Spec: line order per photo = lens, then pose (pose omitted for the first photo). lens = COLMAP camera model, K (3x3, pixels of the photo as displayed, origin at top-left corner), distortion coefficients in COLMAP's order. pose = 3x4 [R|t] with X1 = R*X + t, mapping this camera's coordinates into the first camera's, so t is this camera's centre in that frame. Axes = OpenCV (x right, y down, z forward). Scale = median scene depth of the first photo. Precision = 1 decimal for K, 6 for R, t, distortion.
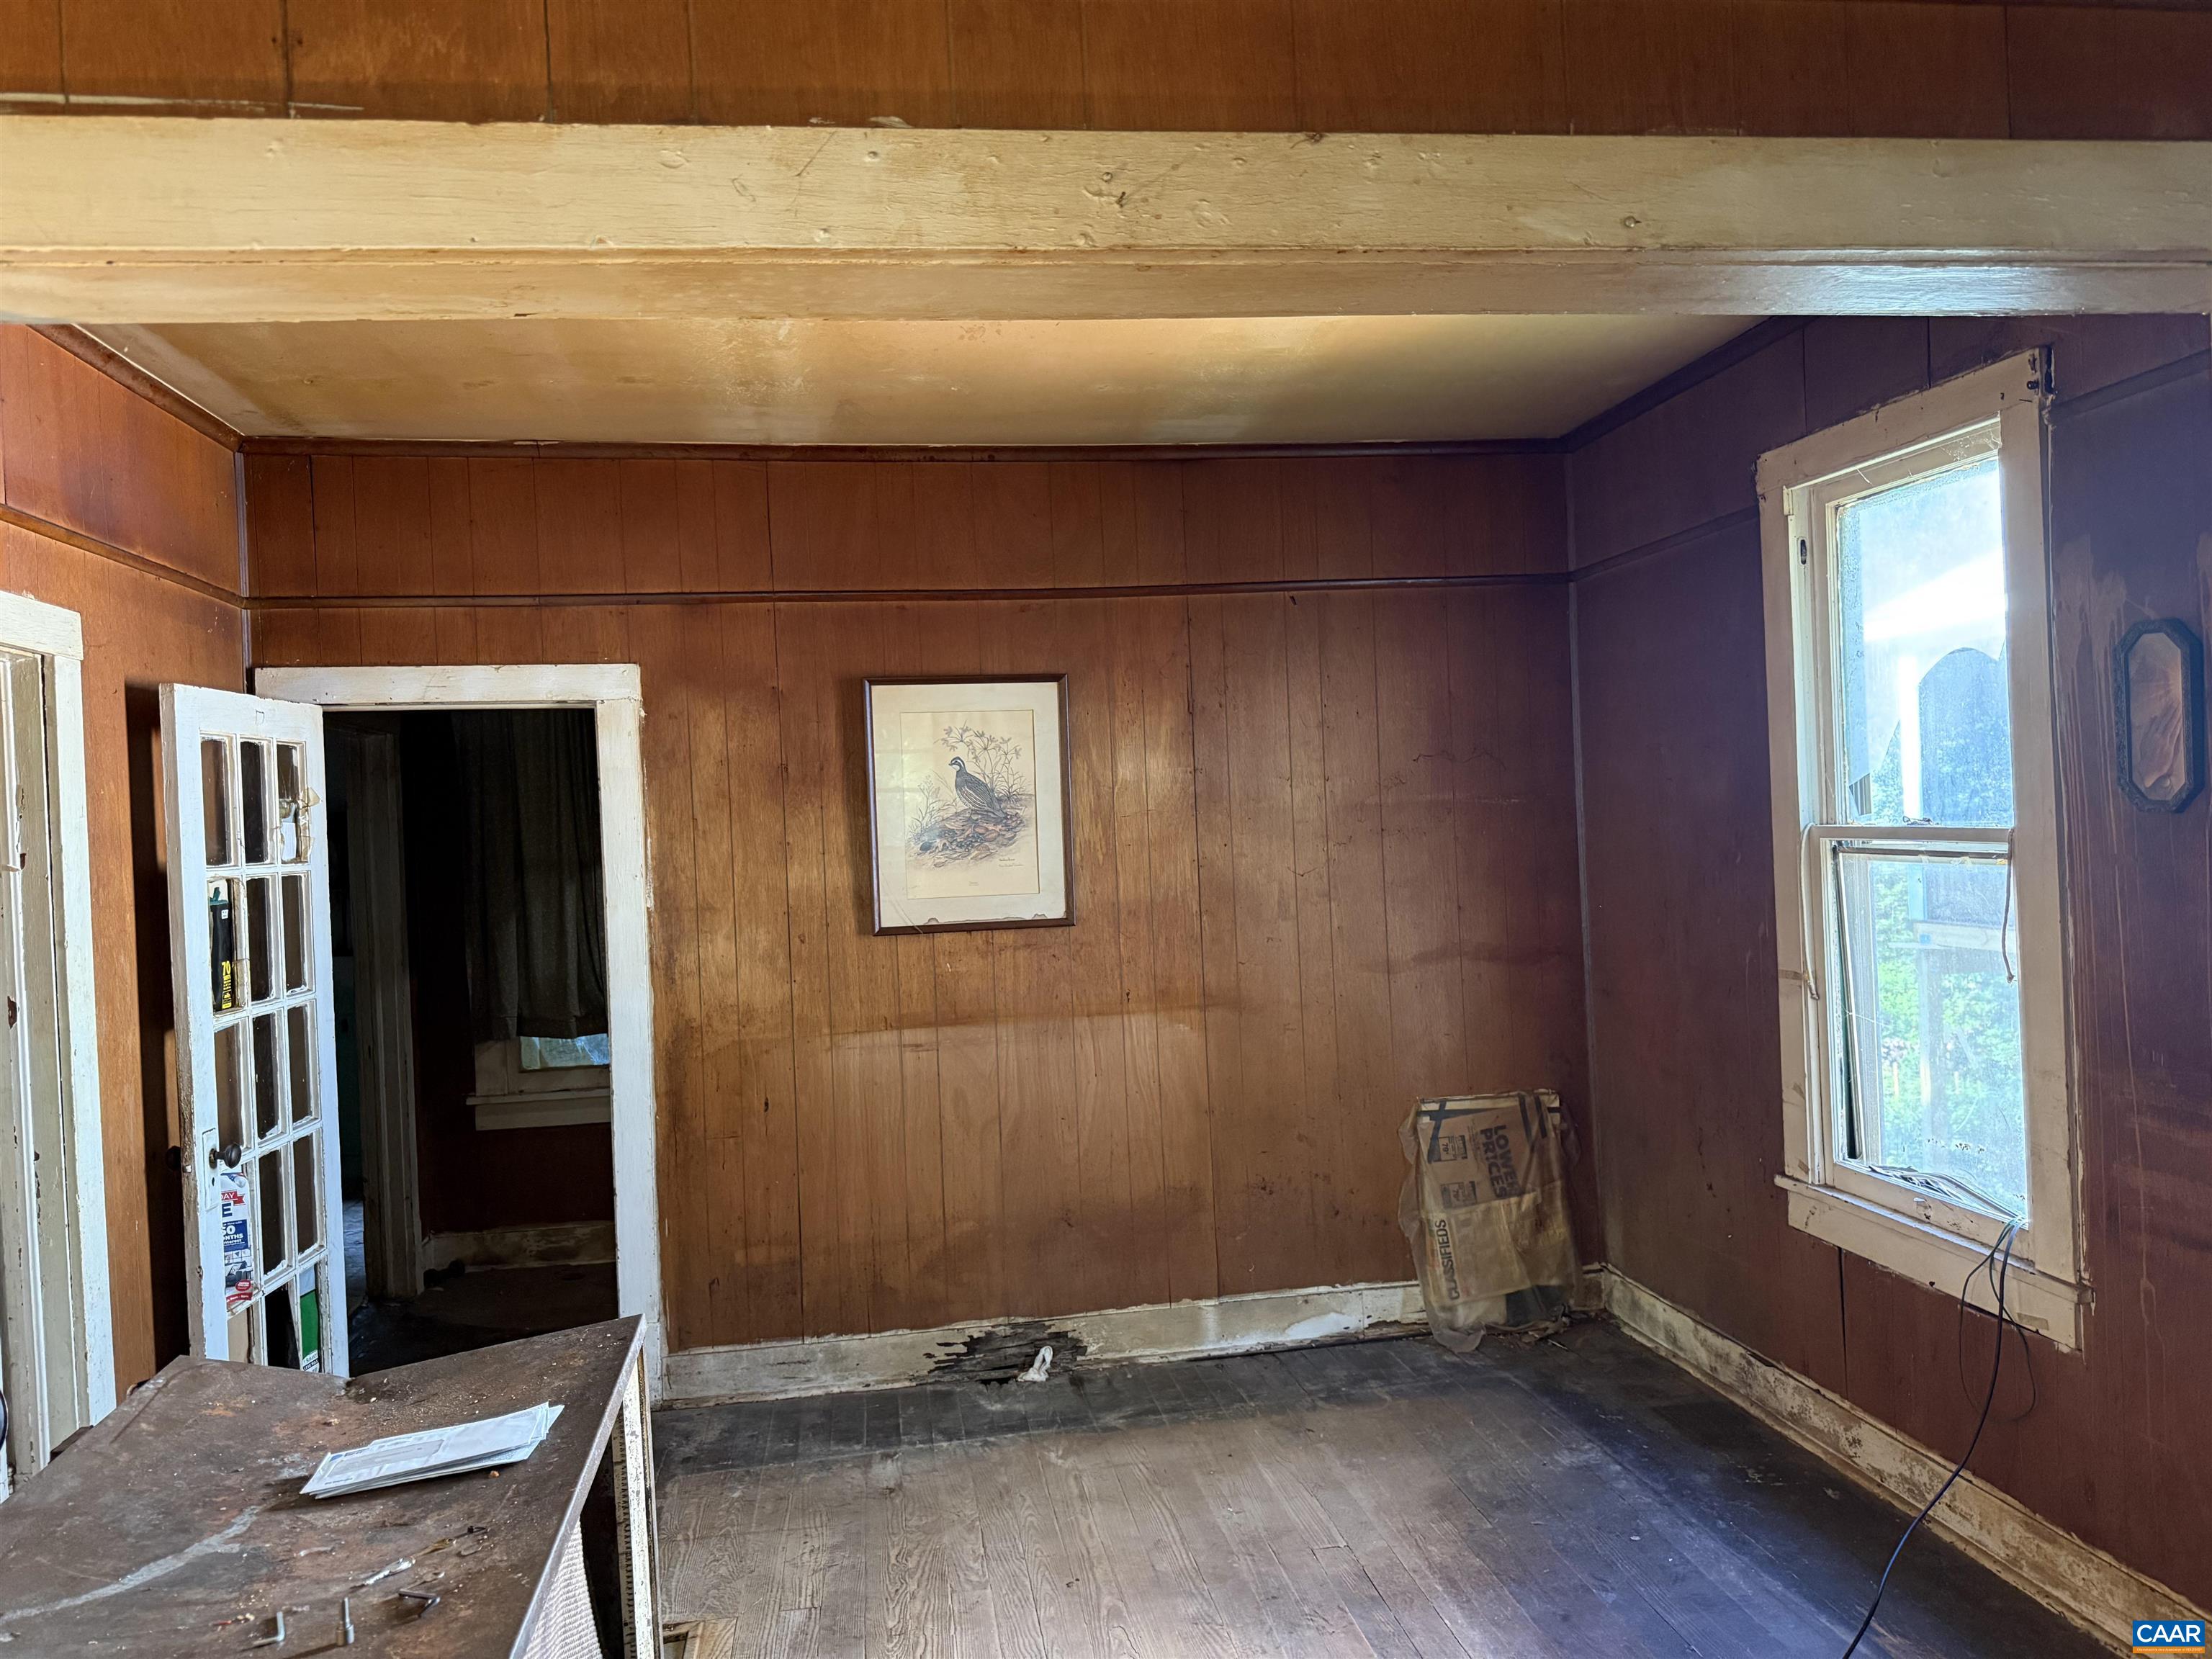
lens RADIAL K [[1564.2, 0, 1119.7], [0, 1564.2, 815.9], [0, 0, 1]] dist [0.074589, -0.092095]
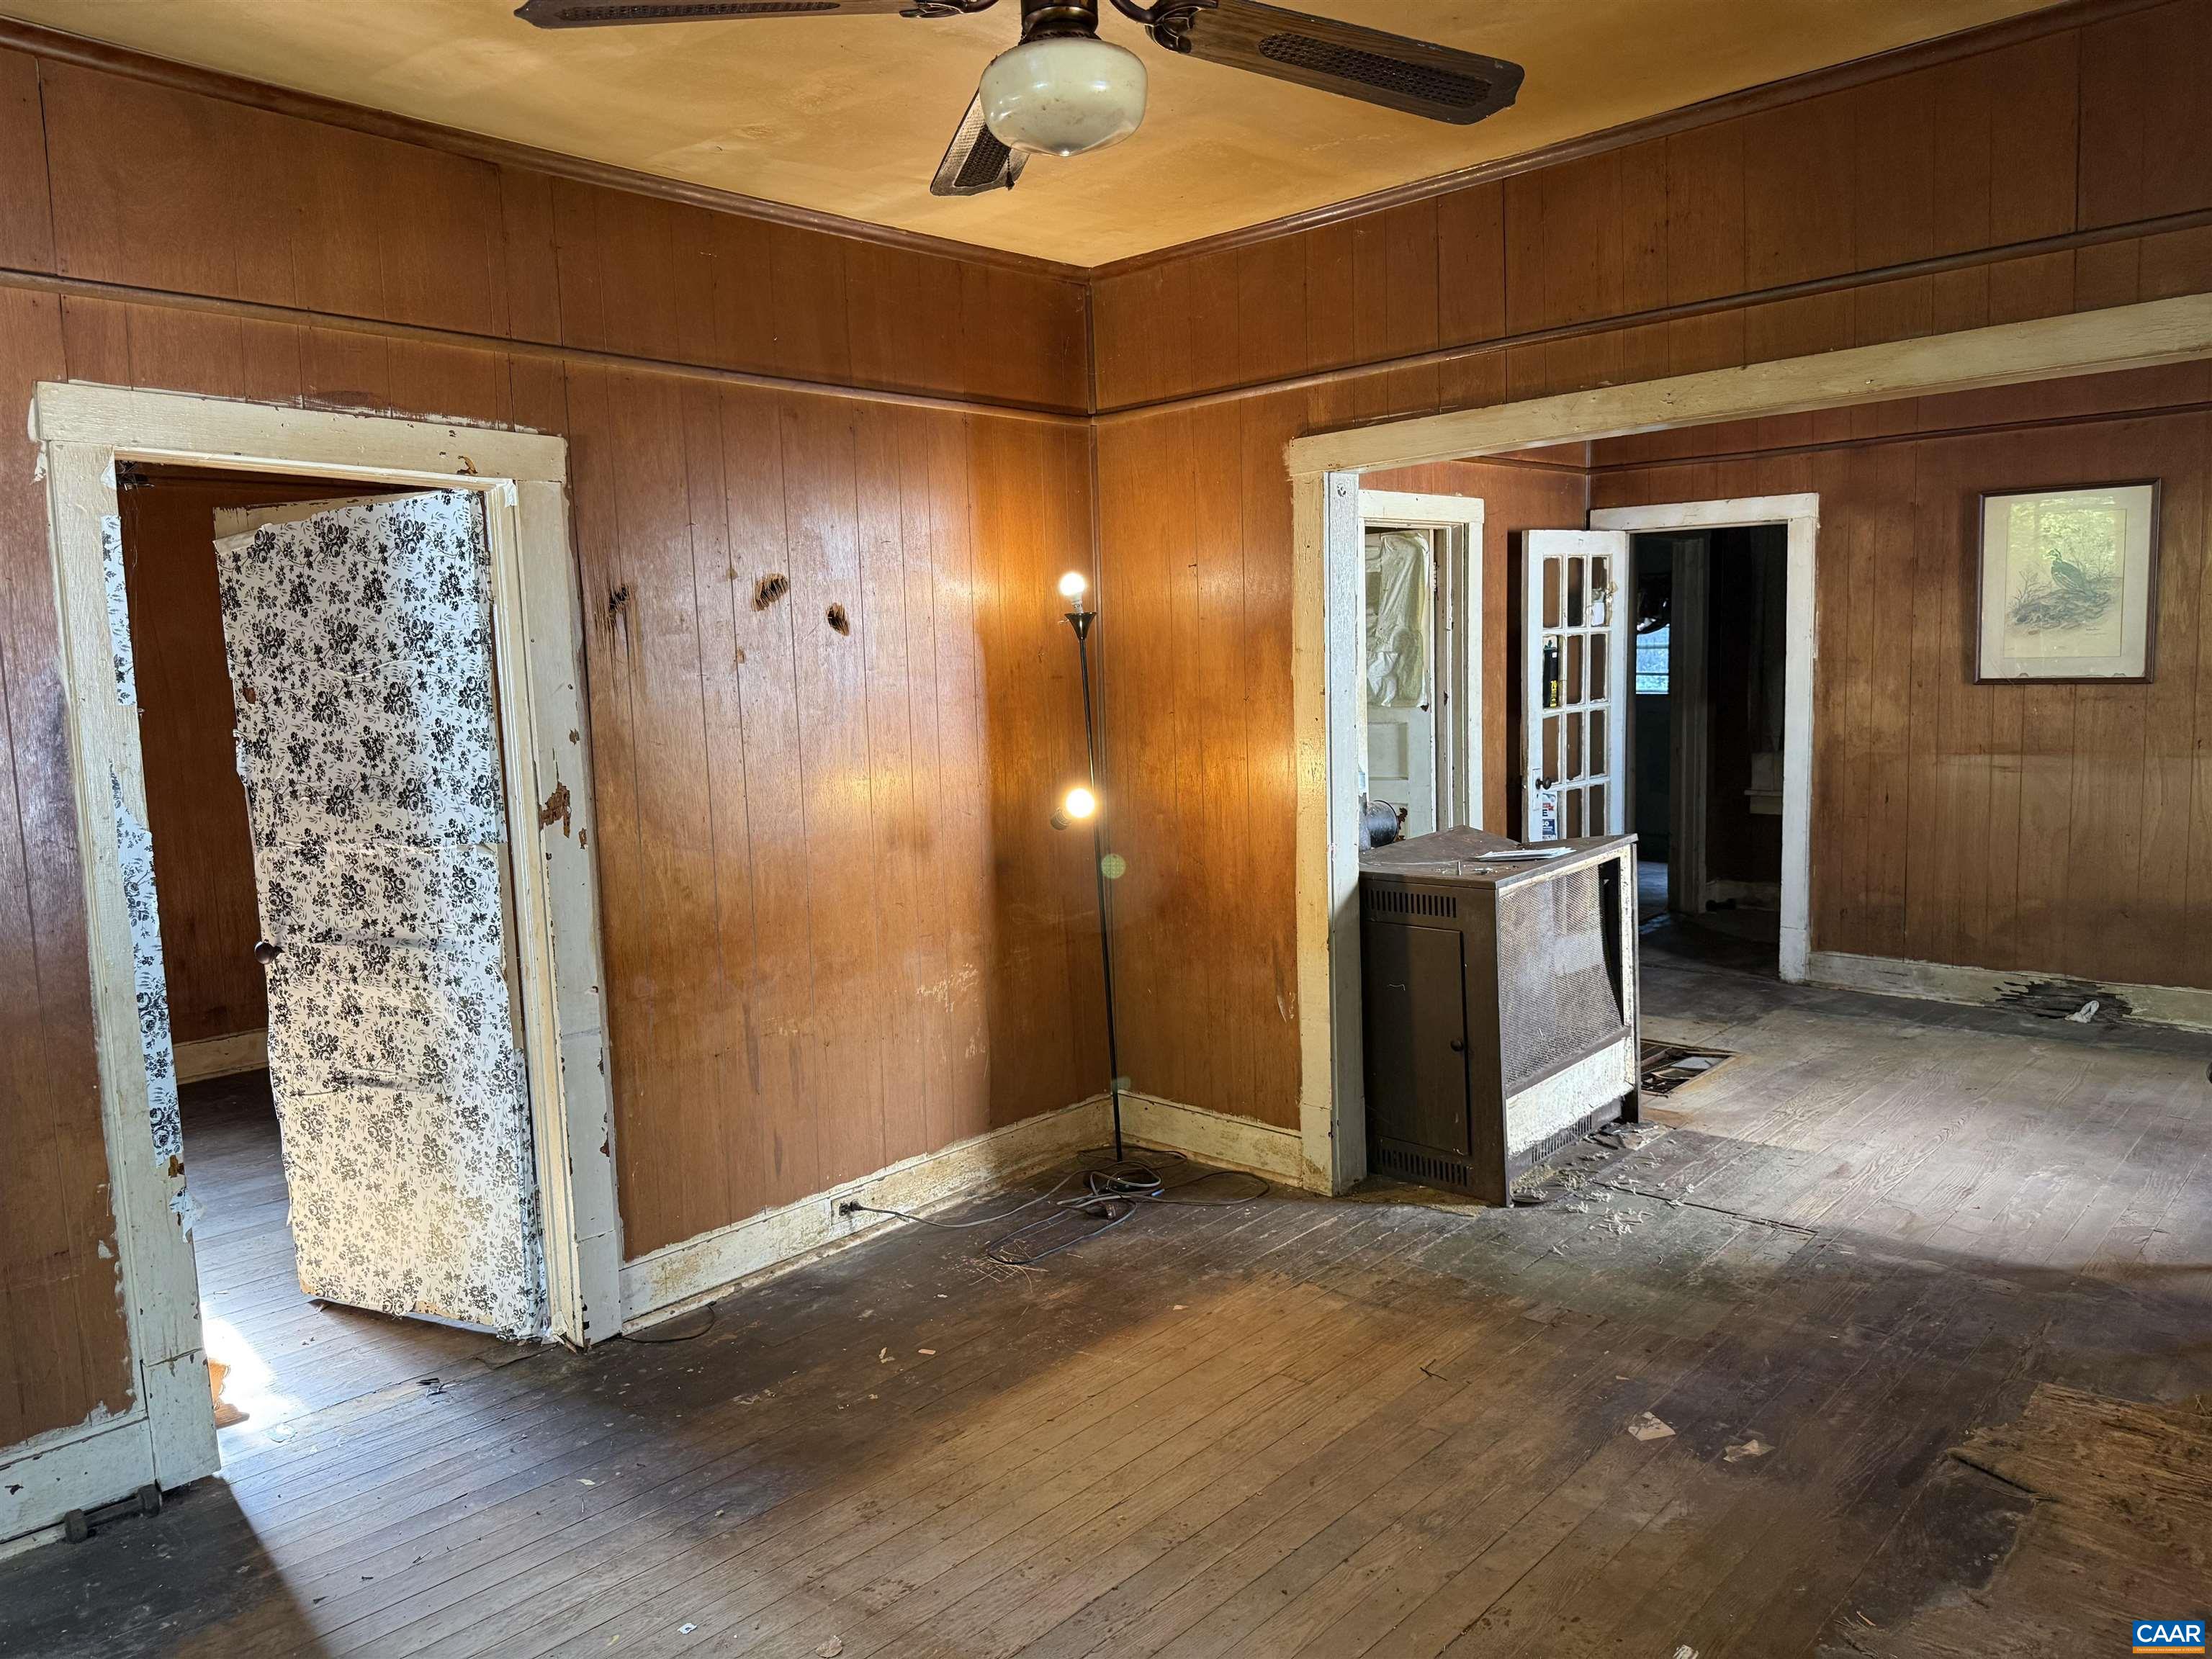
lens RADIAL K [[1564.2, 0, 1098.3], [0, 1564.2, 828.7], [0, 0, 1]] dist [0.074589, -0.092095]
pose [[0.617174, 0.111432, -0.778896, 0.460406], [0.013950, 0.988215, 0.152432, -0.020474], [0.786703, -0.104943, 0.608346, -0.453144]]
